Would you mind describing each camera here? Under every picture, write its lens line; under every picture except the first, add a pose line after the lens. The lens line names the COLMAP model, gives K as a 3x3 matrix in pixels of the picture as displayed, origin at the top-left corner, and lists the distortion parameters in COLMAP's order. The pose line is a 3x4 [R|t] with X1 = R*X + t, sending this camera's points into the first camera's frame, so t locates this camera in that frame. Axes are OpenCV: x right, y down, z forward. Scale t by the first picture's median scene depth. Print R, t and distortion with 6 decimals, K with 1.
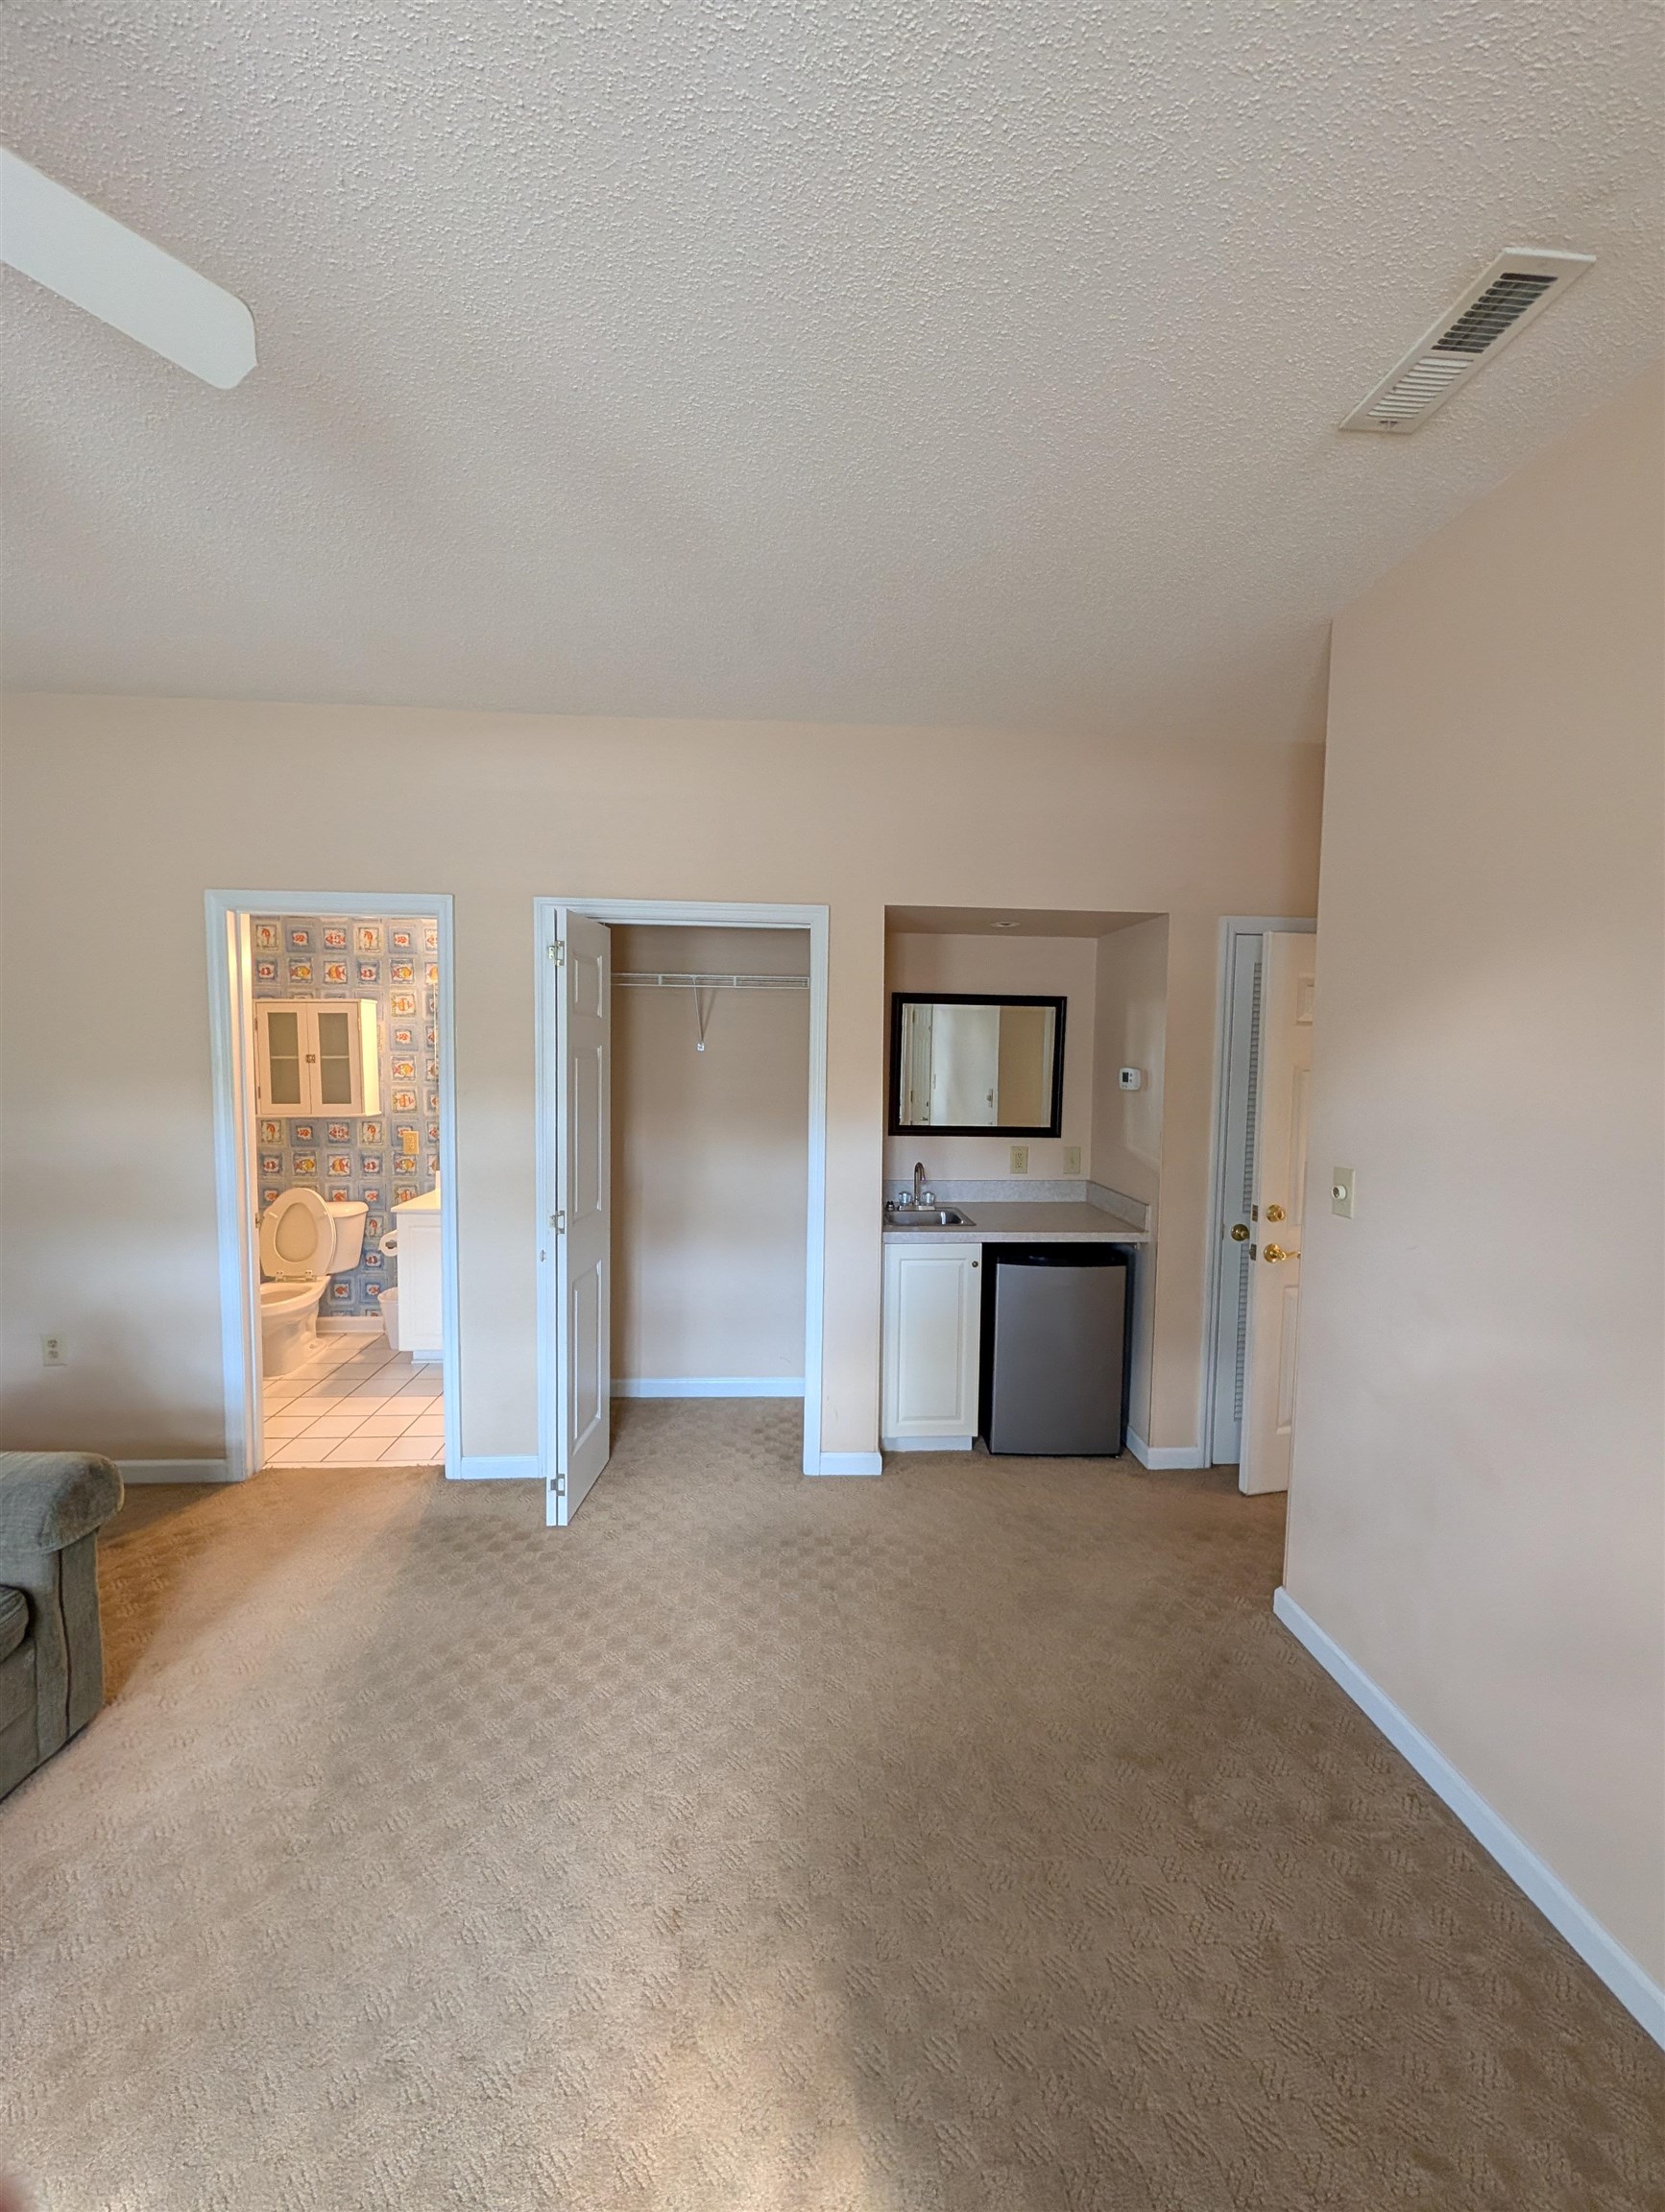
lens RADIAL K [[842.8, 0, 828.5], [0, 842.8, 1101.1], [0, 0, 1]] dist [-0.002118, 0.000026]
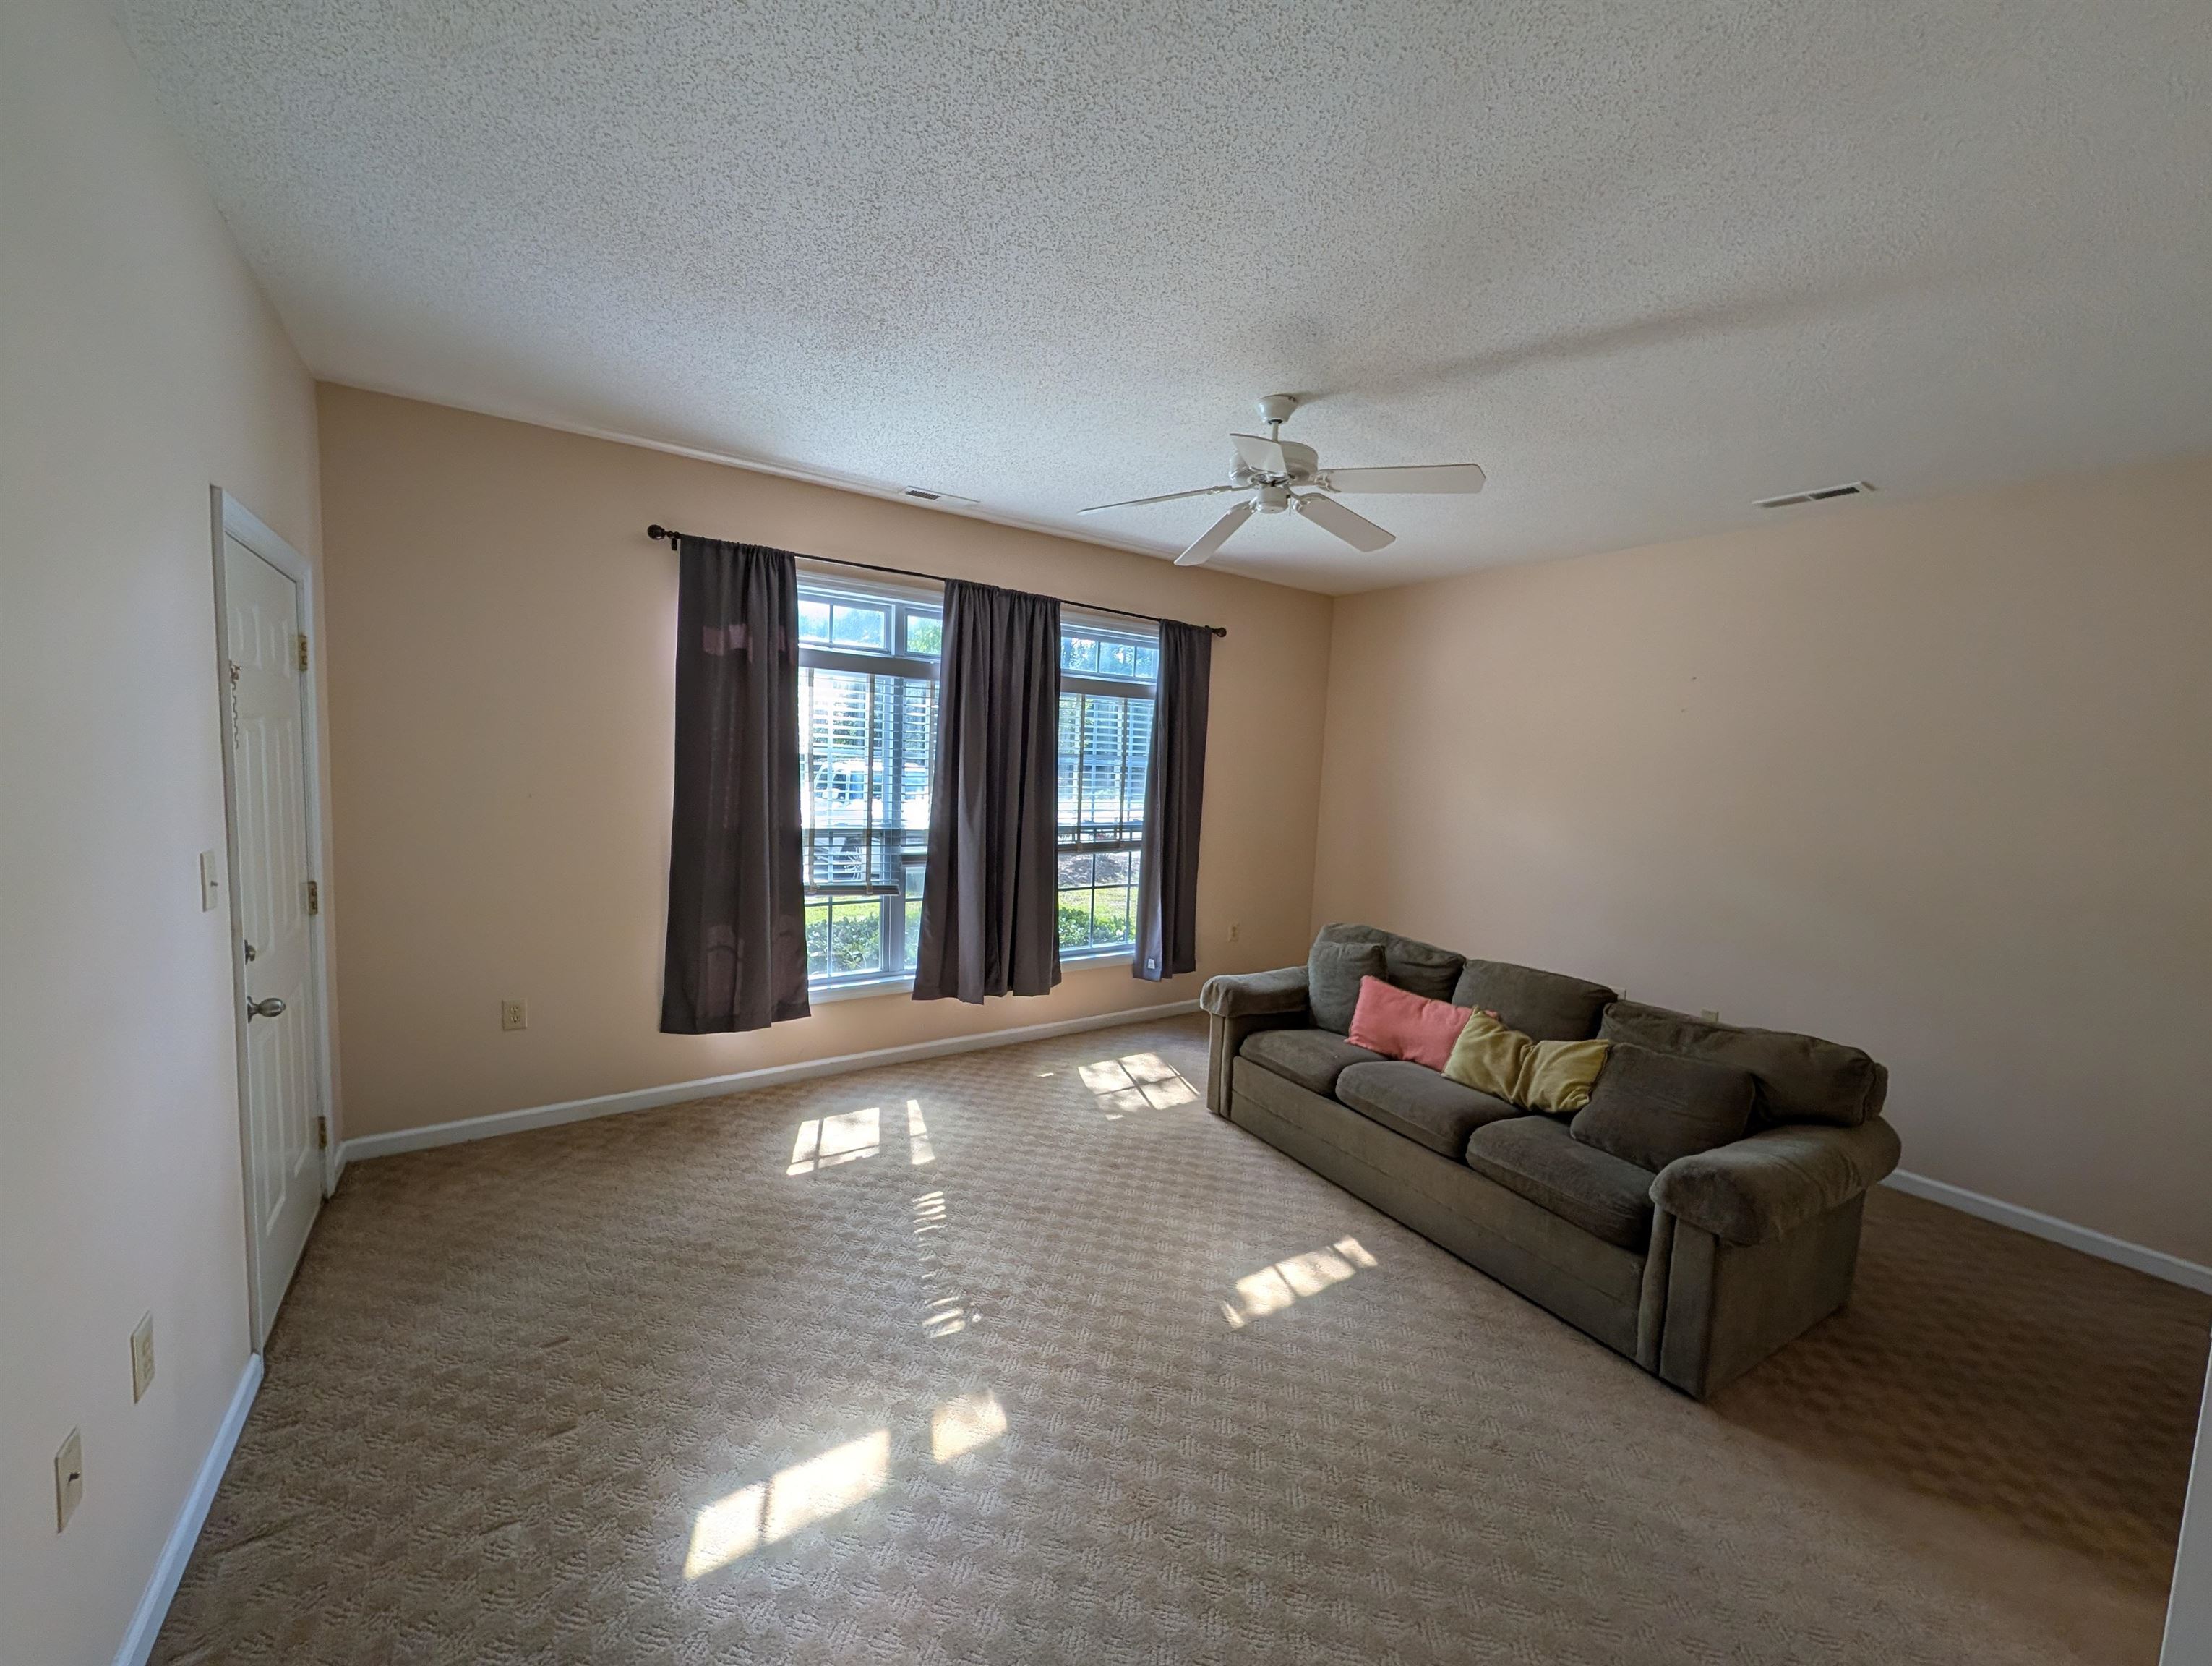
lens RADIAL K [[847.6, 0, 1113.8], [0, 847.6, 838.0], [0, 0, 1]] dist [-0.000739, -0.000354]
pose [[-0.855974, -0.006299, -0.516980, 0.216720], [-0.091773, 0.985898, 0.139937, -0.050737], [0.508808, 0.167227, -0.844482, 0.826638]]
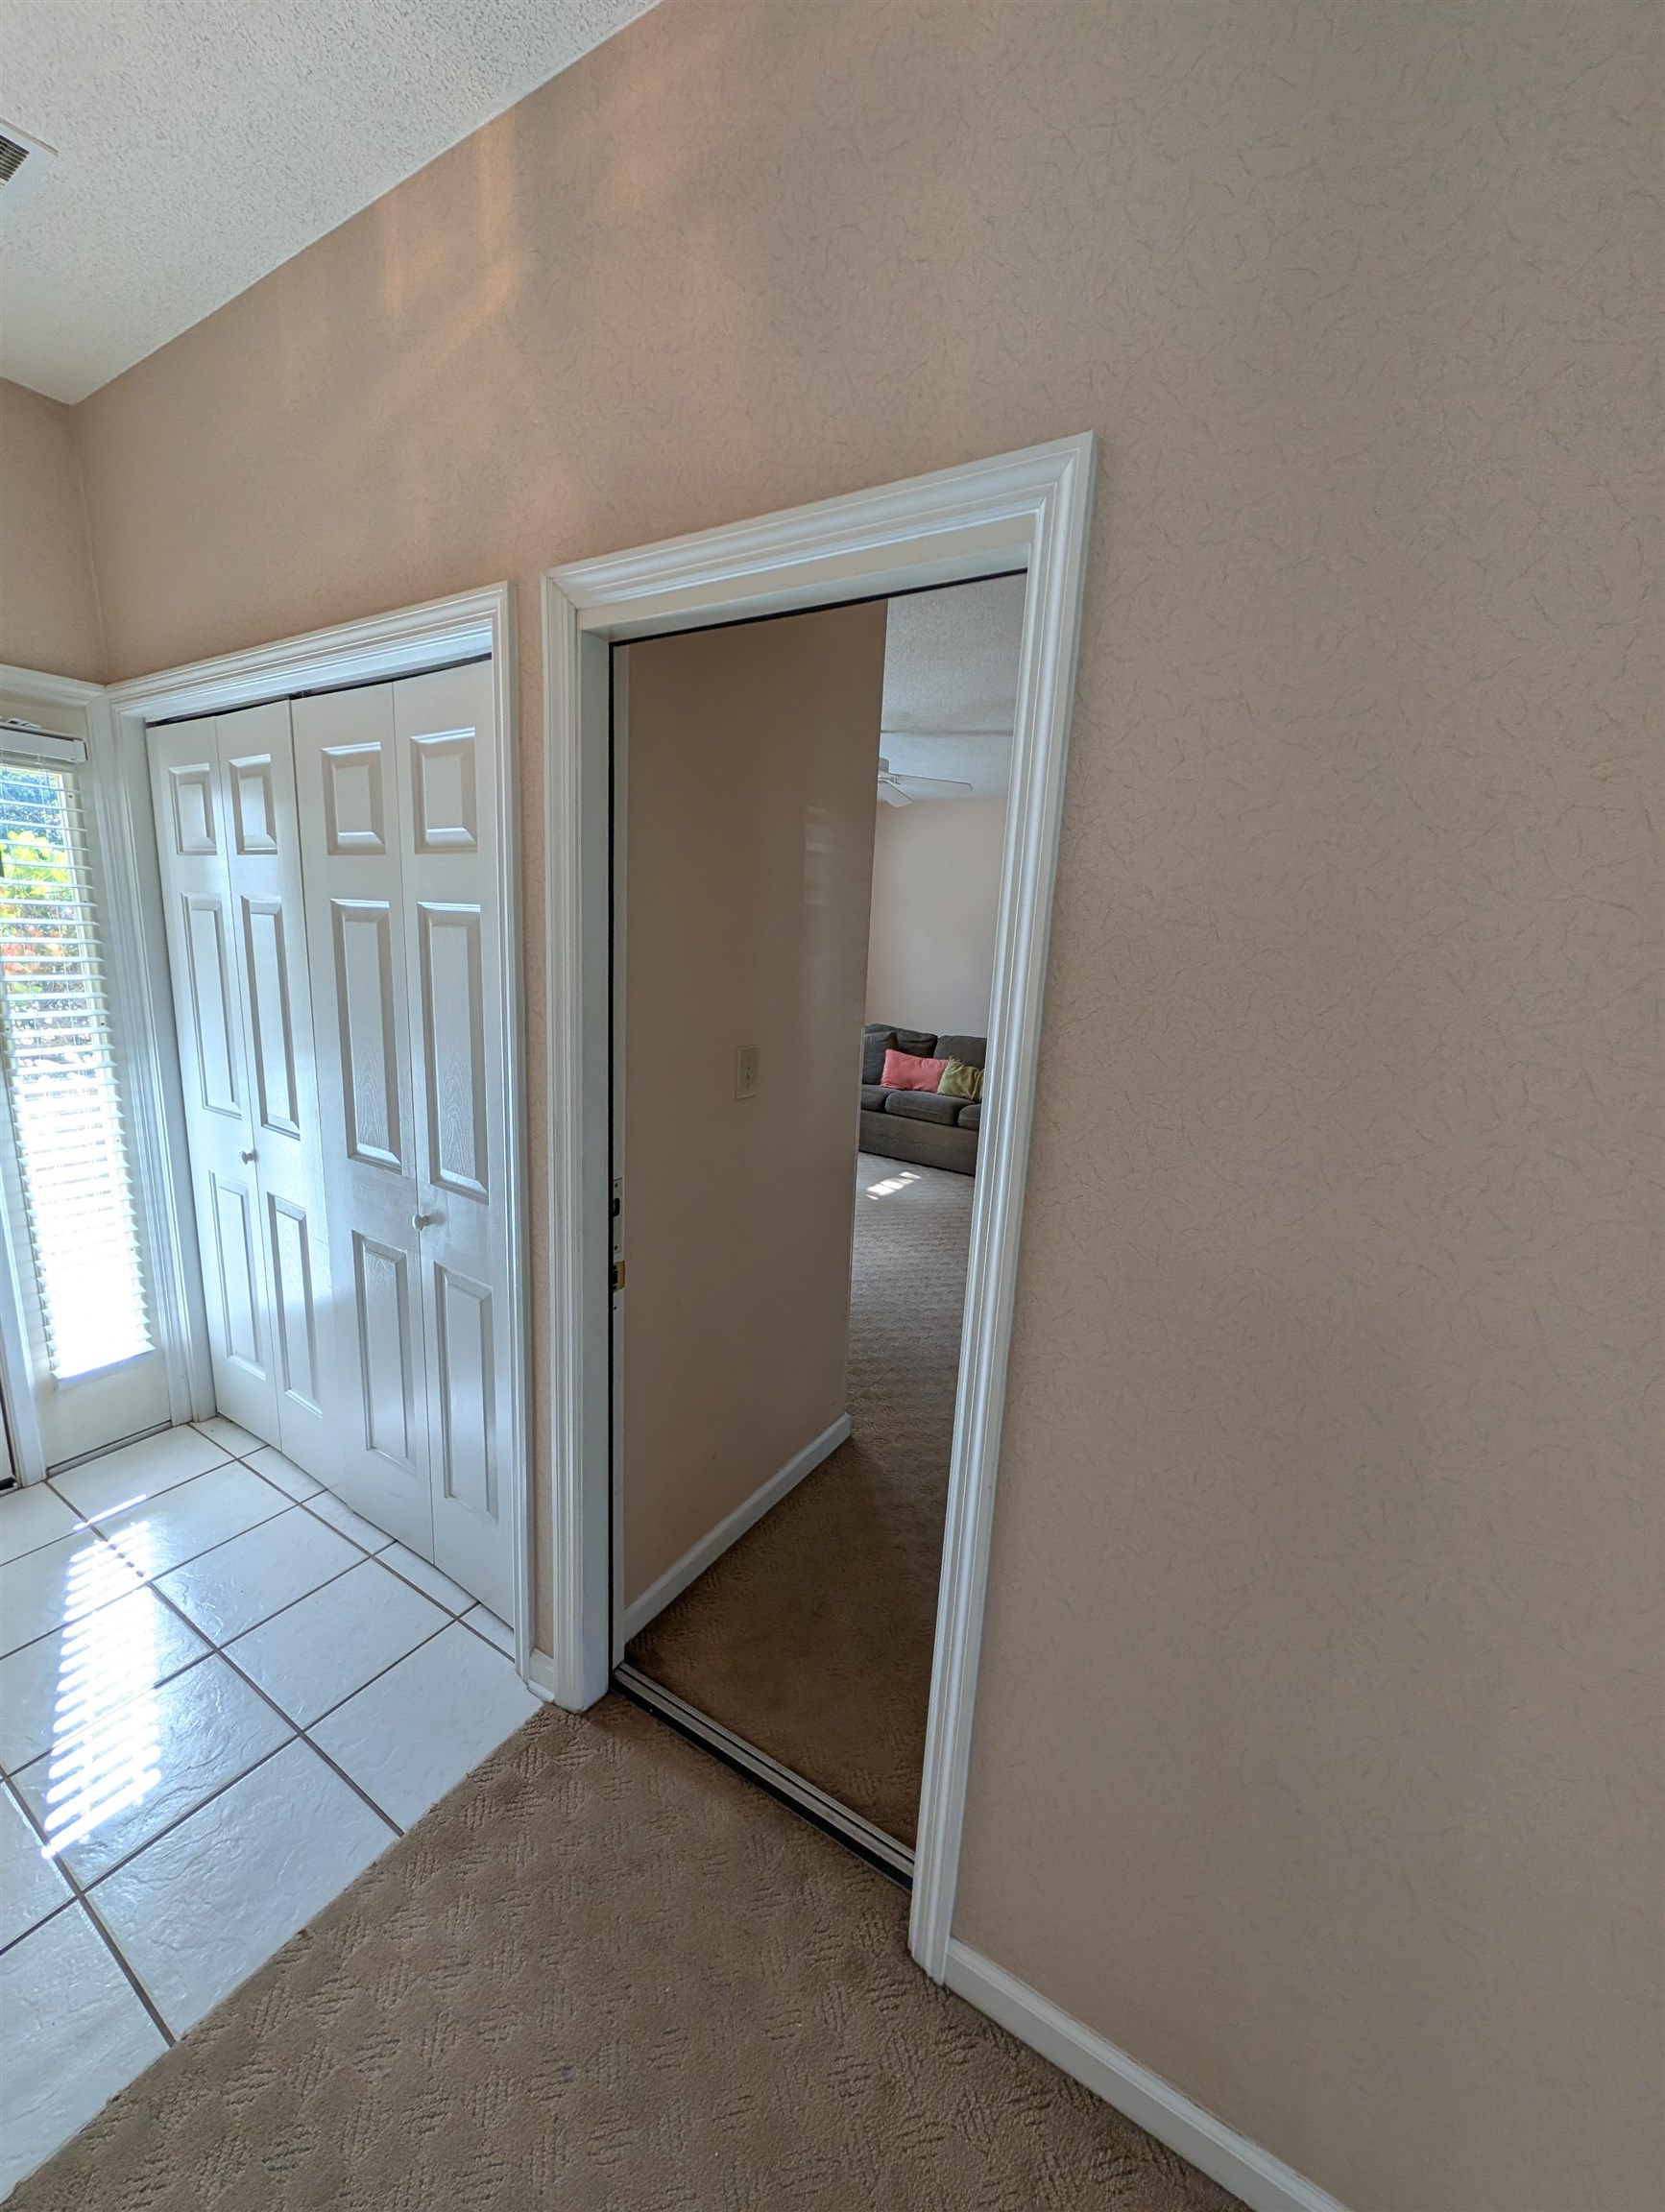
lens RADIAL K [[847.5, 0, 825.1], [0, 847.5, 1104.6], [0, 0, 1]] dist [-0.000739, -0.000354]
pose [[-0.582484, 0.119886, -0.803953, 0.994606], [-0.107418, 0.969036, 0.222330, -0.042338], [0.805713, 0.215863, -0.551570, 1.063967]]
